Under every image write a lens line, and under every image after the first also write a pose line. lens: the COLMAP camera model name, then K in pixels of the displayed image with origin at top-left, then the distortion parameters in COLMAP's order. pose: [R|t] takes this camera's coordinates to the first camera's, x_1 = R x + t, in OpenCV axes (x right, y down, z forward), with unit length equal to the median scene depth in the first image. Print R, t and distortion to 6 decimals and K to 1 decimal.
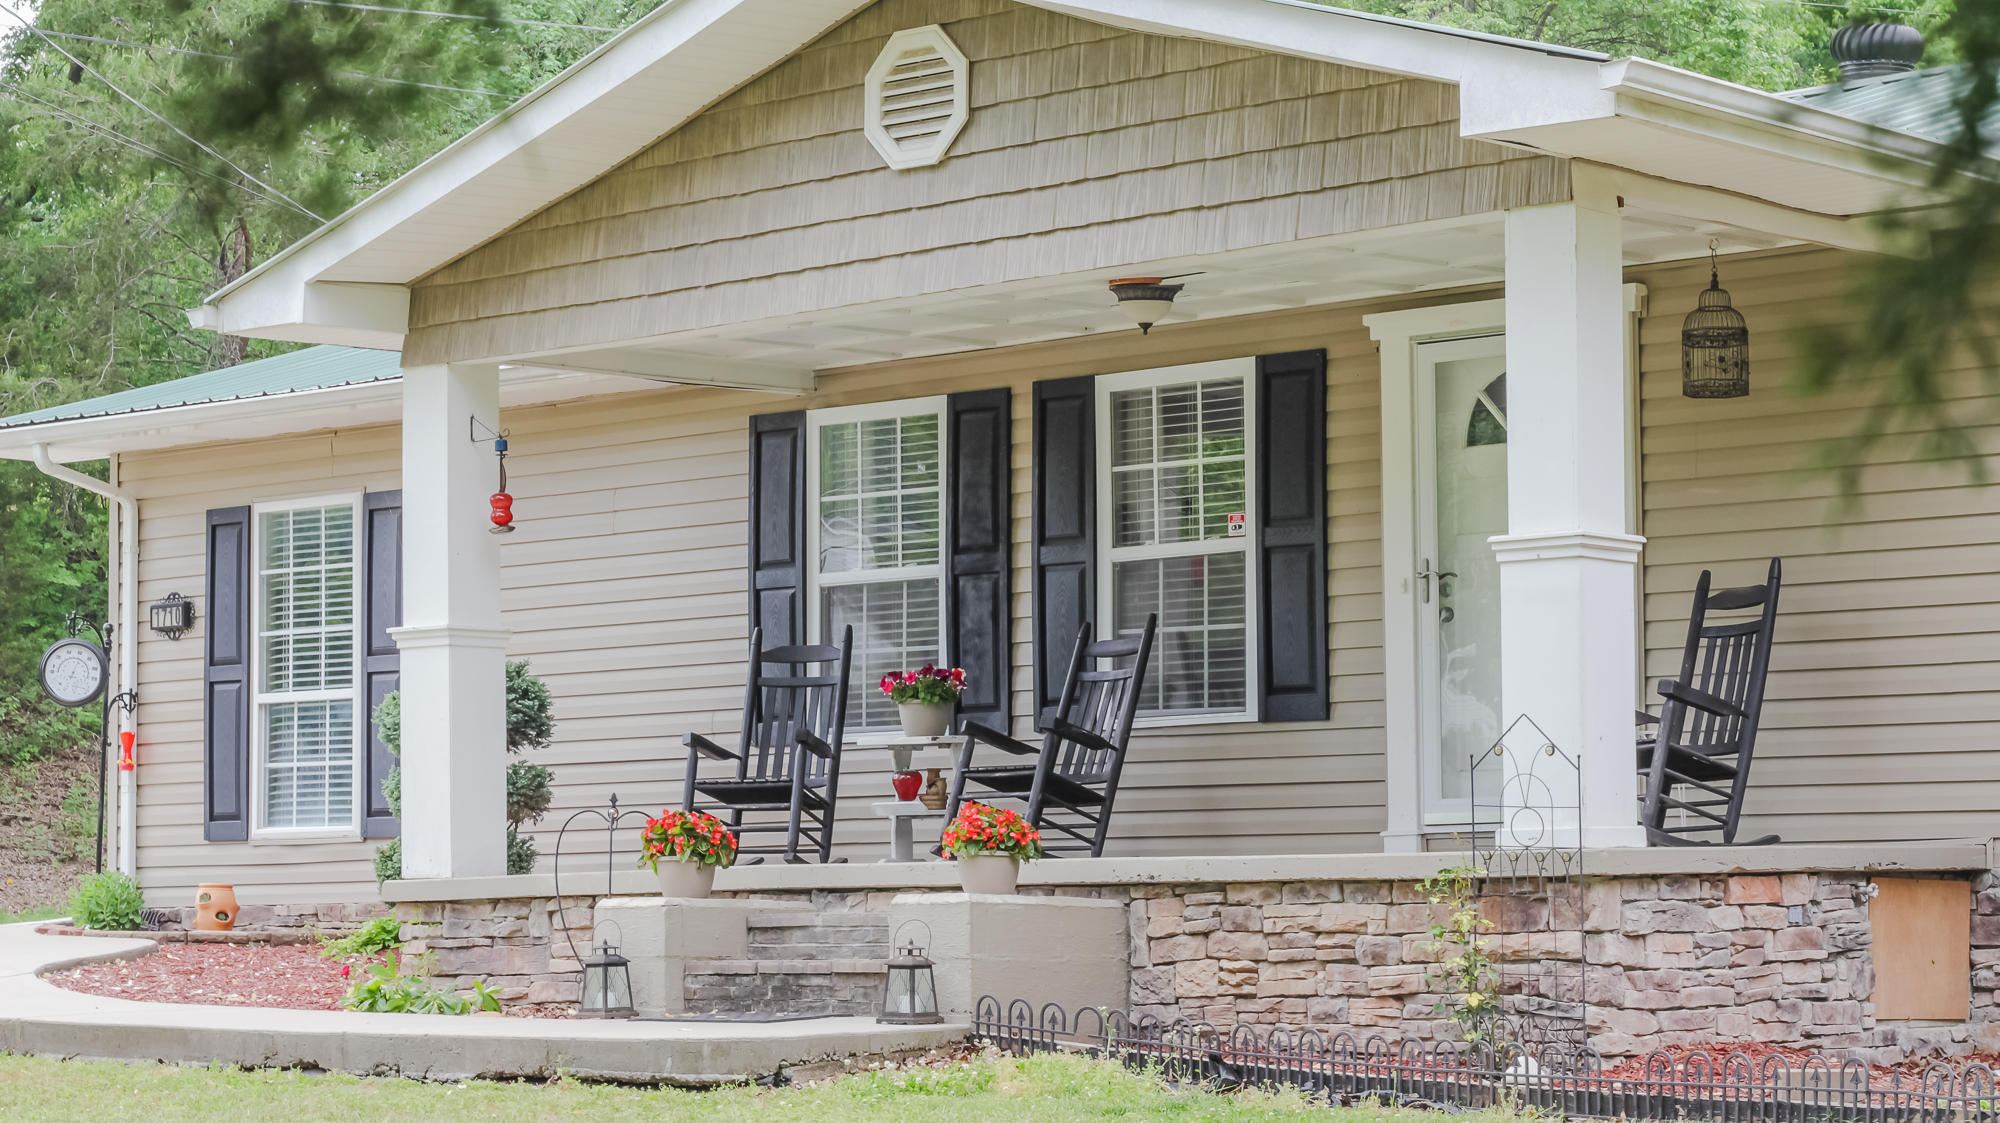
lens RADIAL K [[4645.5, 0, 1000.0], [0, 4645.5, 561.5], [0, 0, 1]] dist [-0.063095, 0.004983]
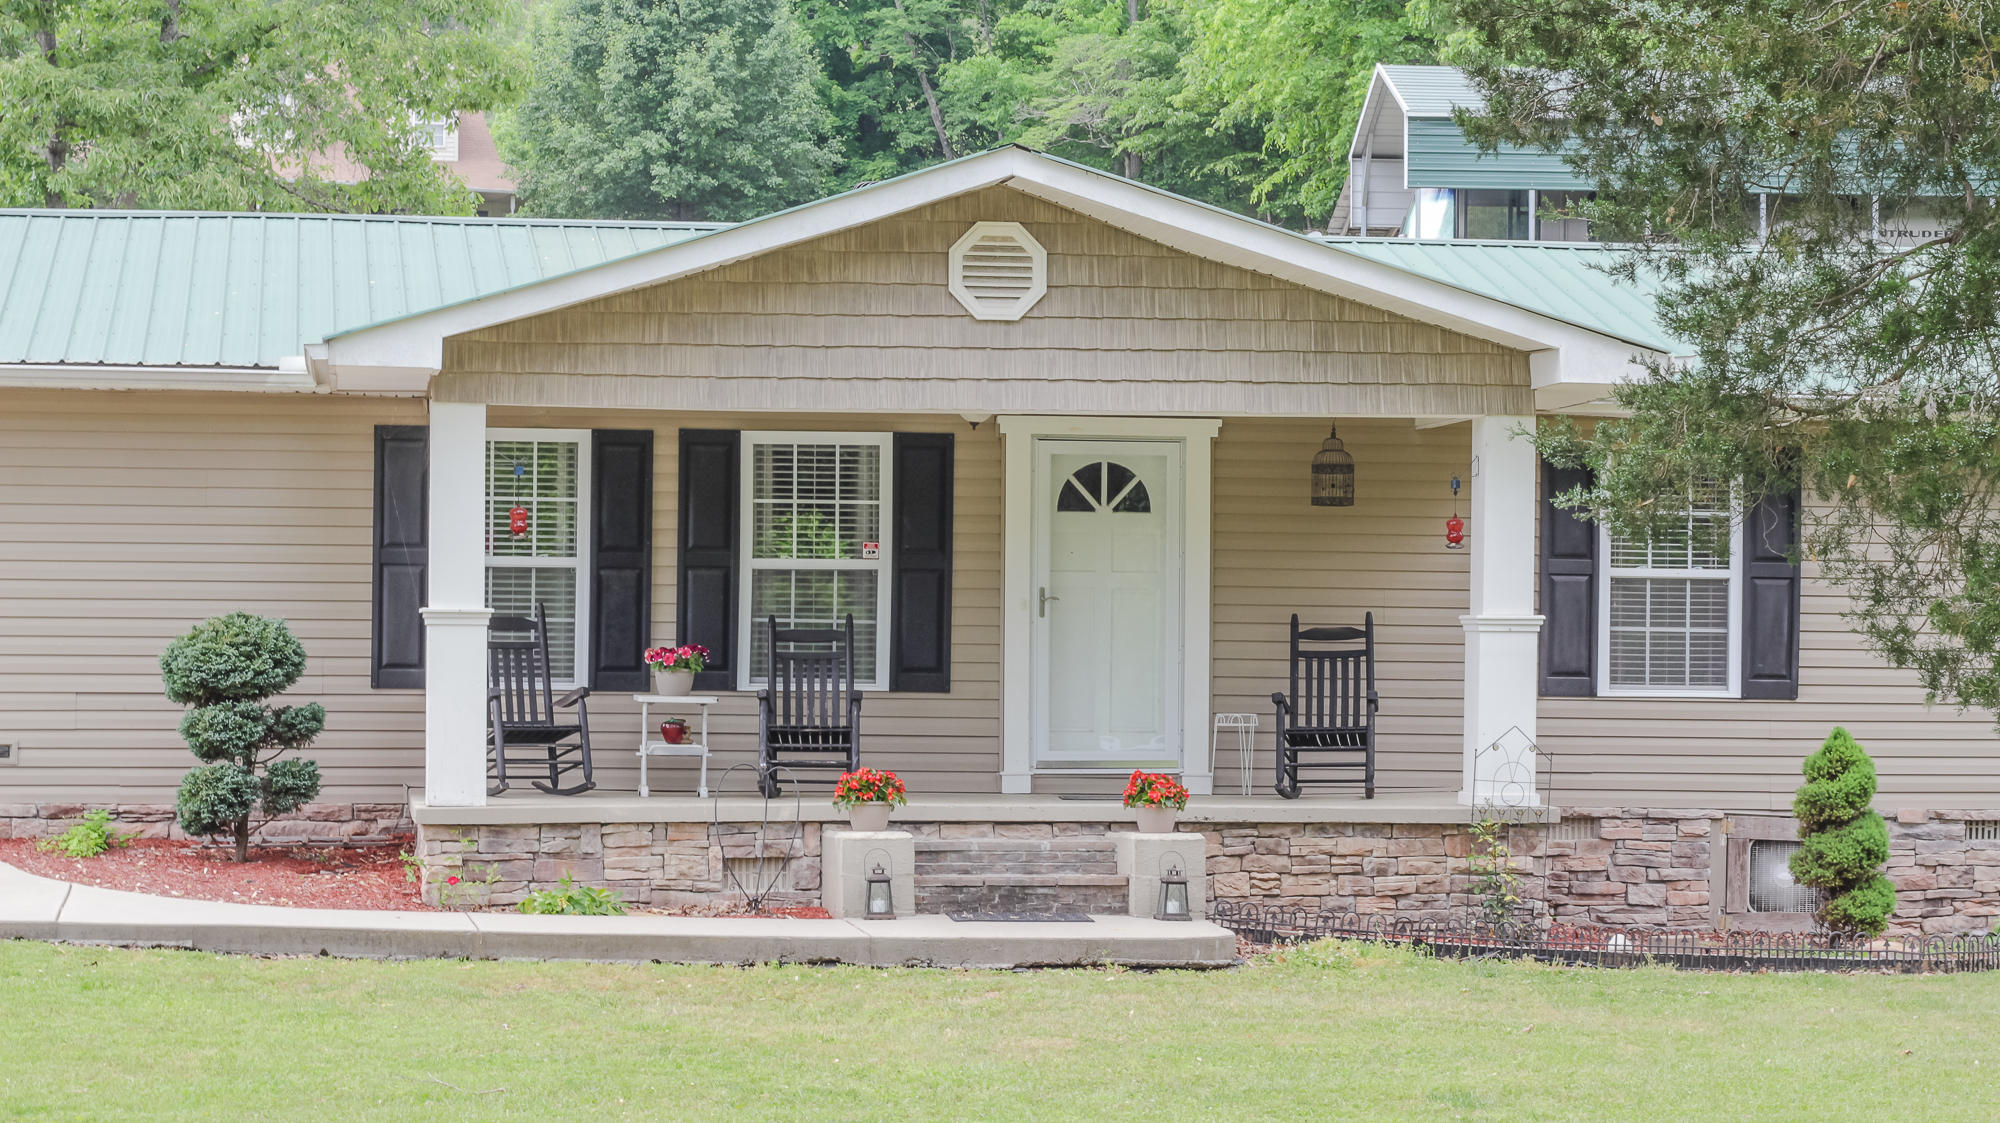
lens RADIAL K [[4645.5, 0, 1000.0], [0, 4645.5, 561.5], [0, 0, 1]] dist [-0.063095, 0.004983]
pose [[0.628168, 0.031739, 0.777430, -1.134296], [-0.074444, 0.997036, 0.019446, -0.038746], [-0.774509, -0.070090, 0.628668, 0.092862]]
